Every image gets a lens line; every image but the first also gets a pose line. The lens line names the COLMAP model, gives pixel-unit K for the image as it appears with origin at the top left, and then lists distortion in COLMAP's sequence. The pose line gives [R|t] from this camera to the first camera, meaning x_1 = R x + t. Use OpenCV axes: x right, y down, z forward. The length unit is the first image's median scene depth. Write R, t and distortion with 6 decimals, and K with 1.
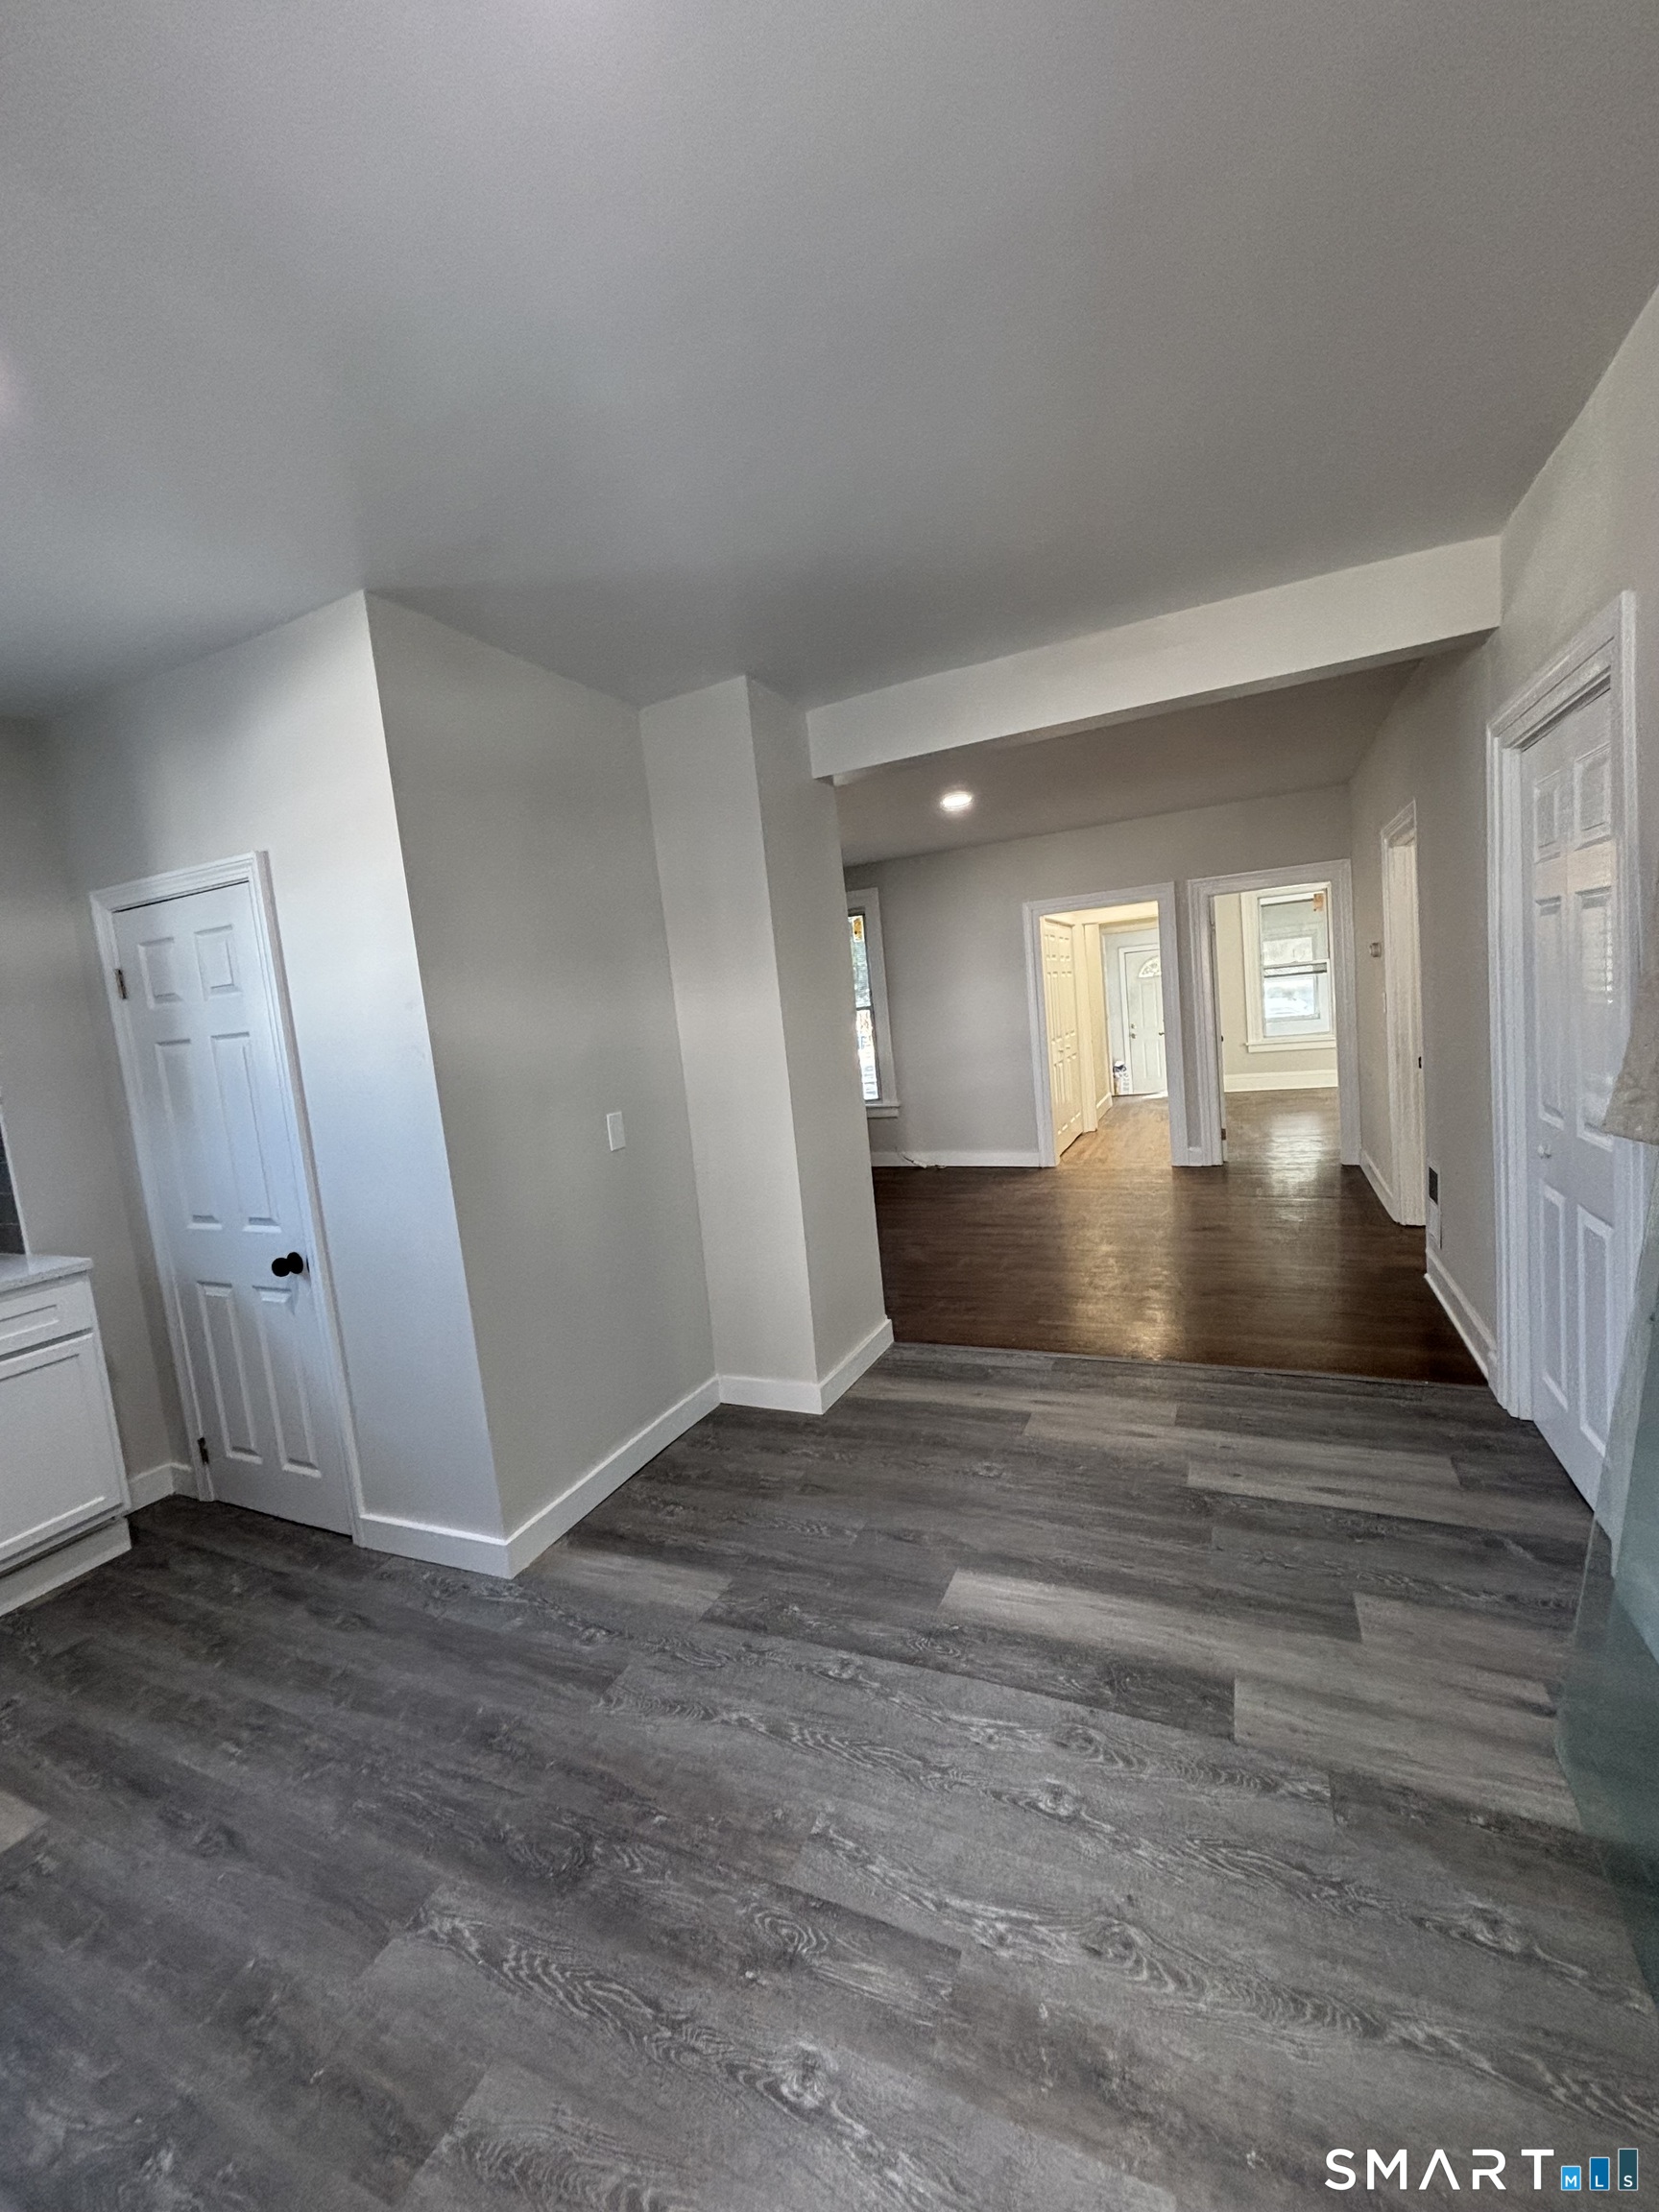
lens RADIAL K [[897.3, 0, 829.5], [0, 897.3, 1106.0], [0, 0, 1]] dist [0.001134, 0.005802]
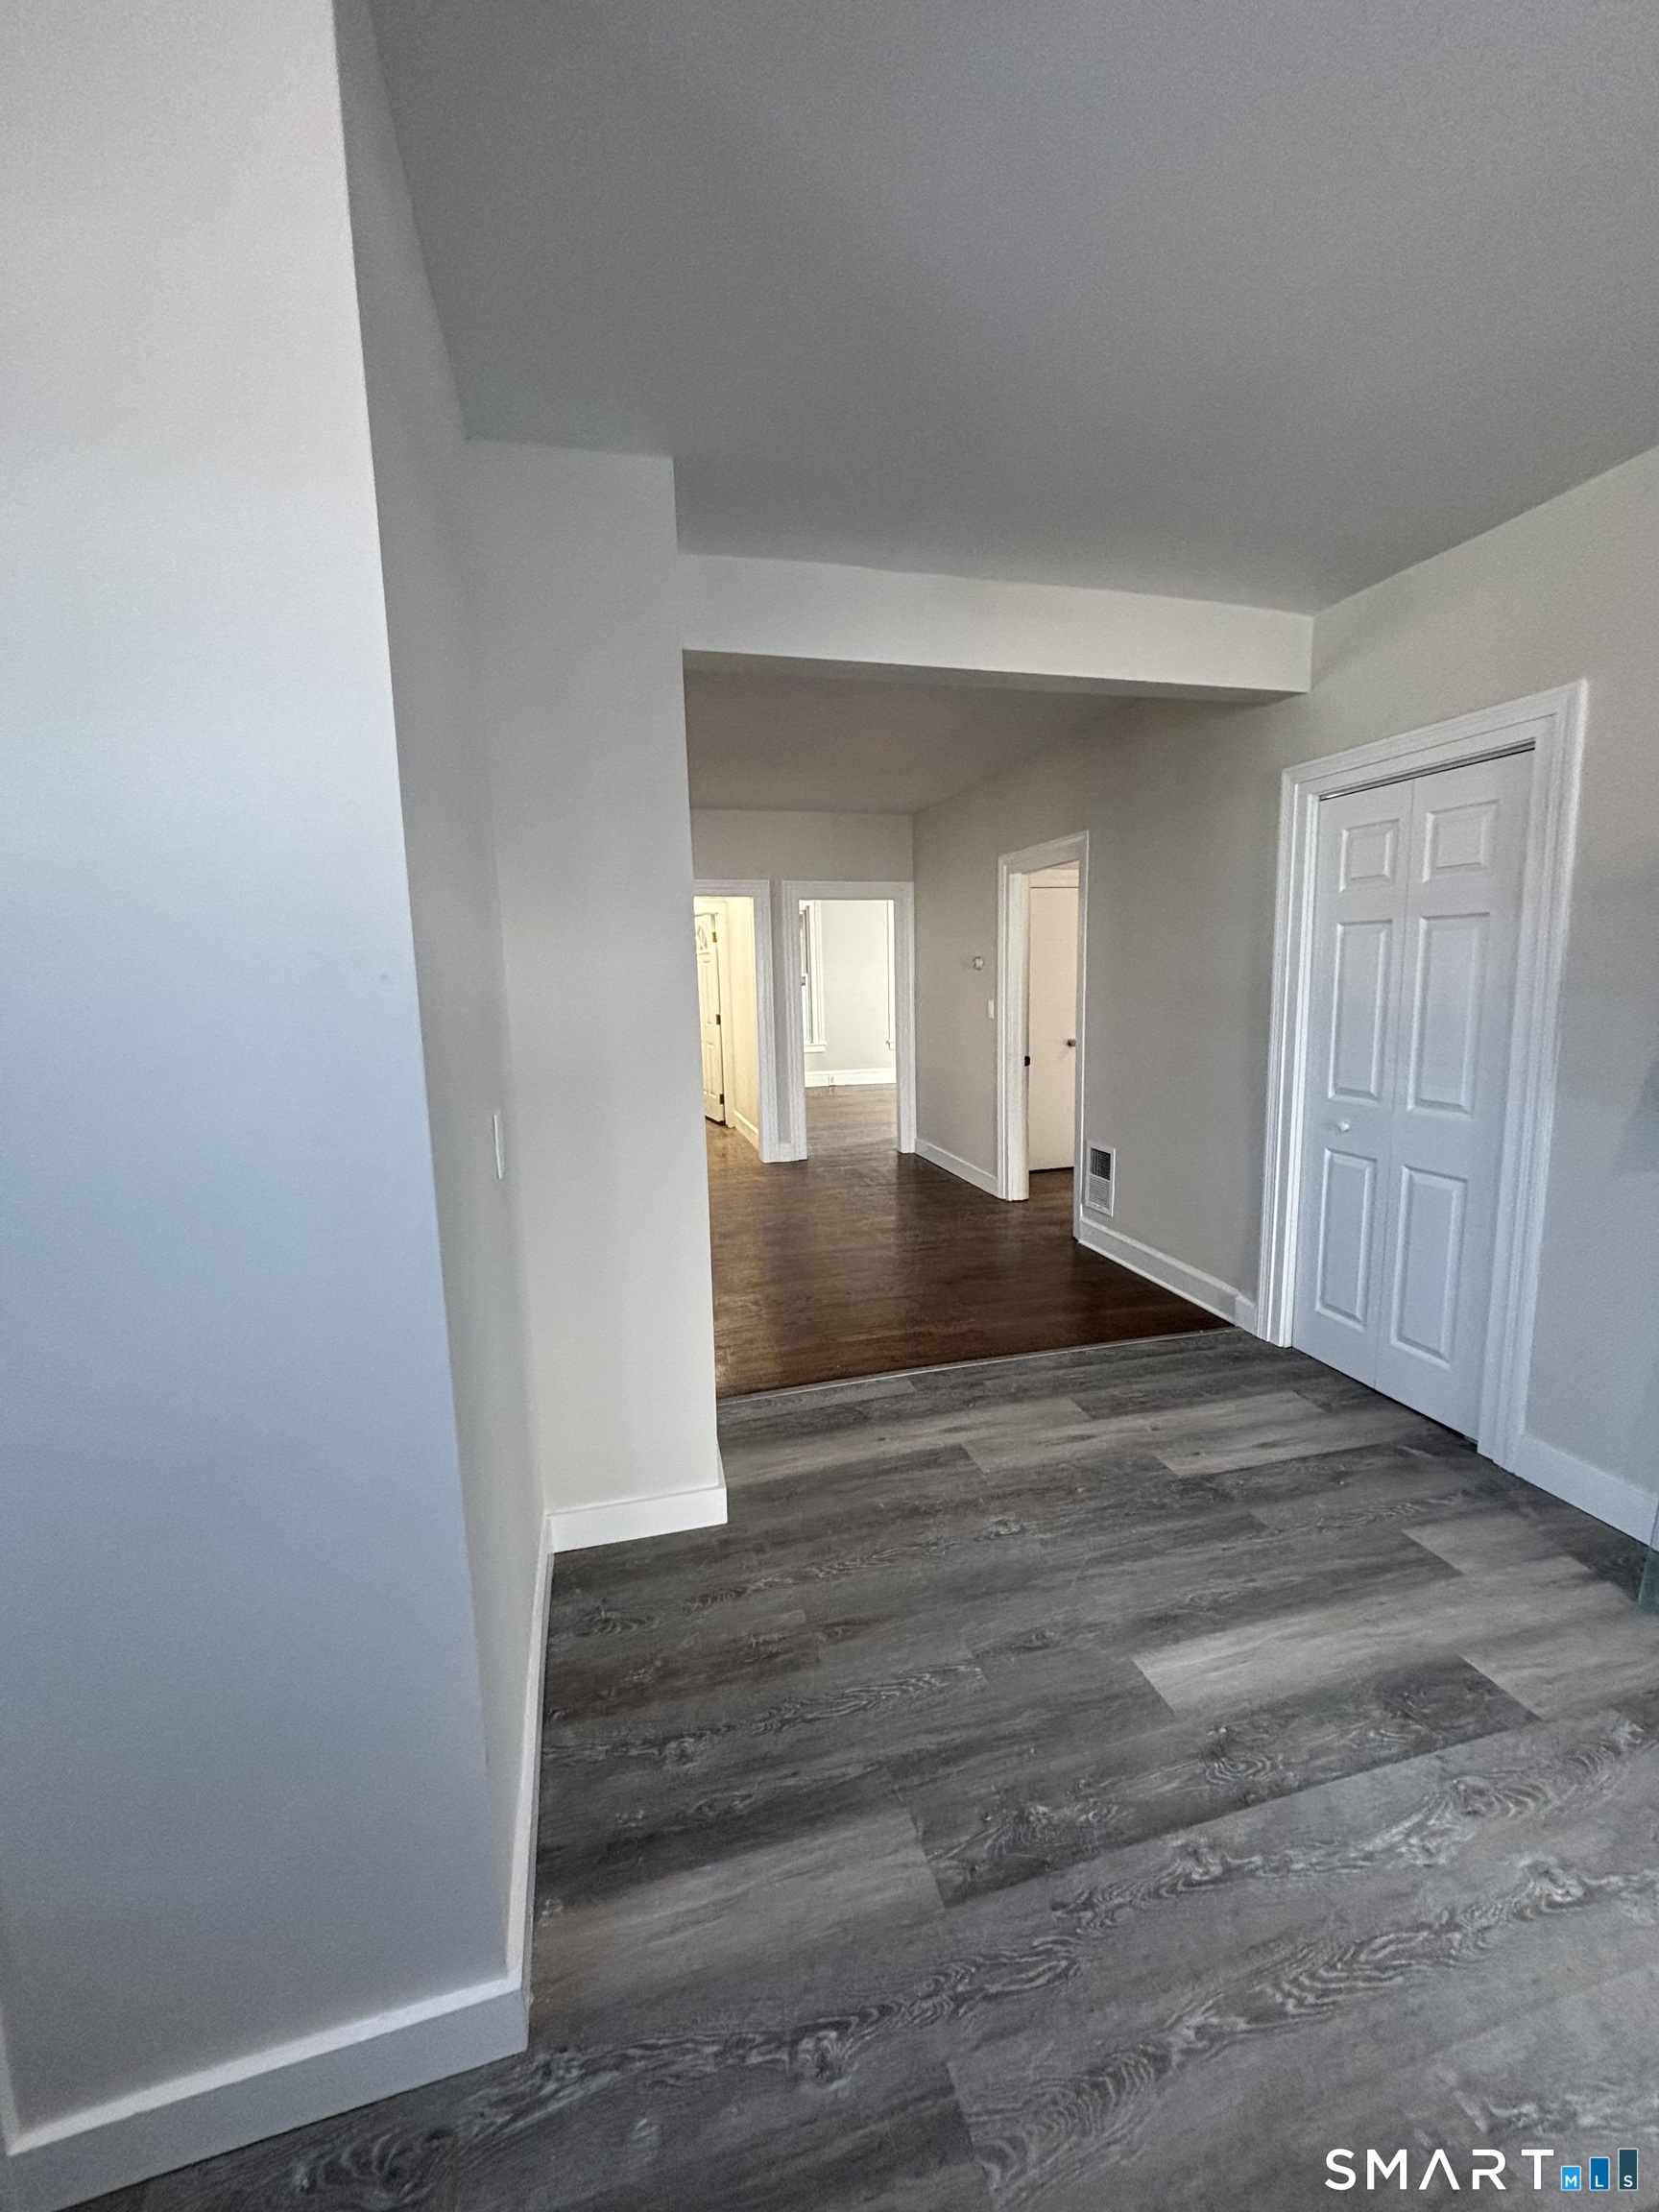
lens RADIAL K [[897.3, 0, 829.5], [0, 897.3, 1106.0], [0, 0, 1]] dist [0.001134, 0.005802]
pose [[0.765748, -0.012769, 0.643014, -0.529206], [0.018593, 0.999825, -0.002287, 0.011931], [-0.642872, 0.013707, 0.765851, 0.494294]]
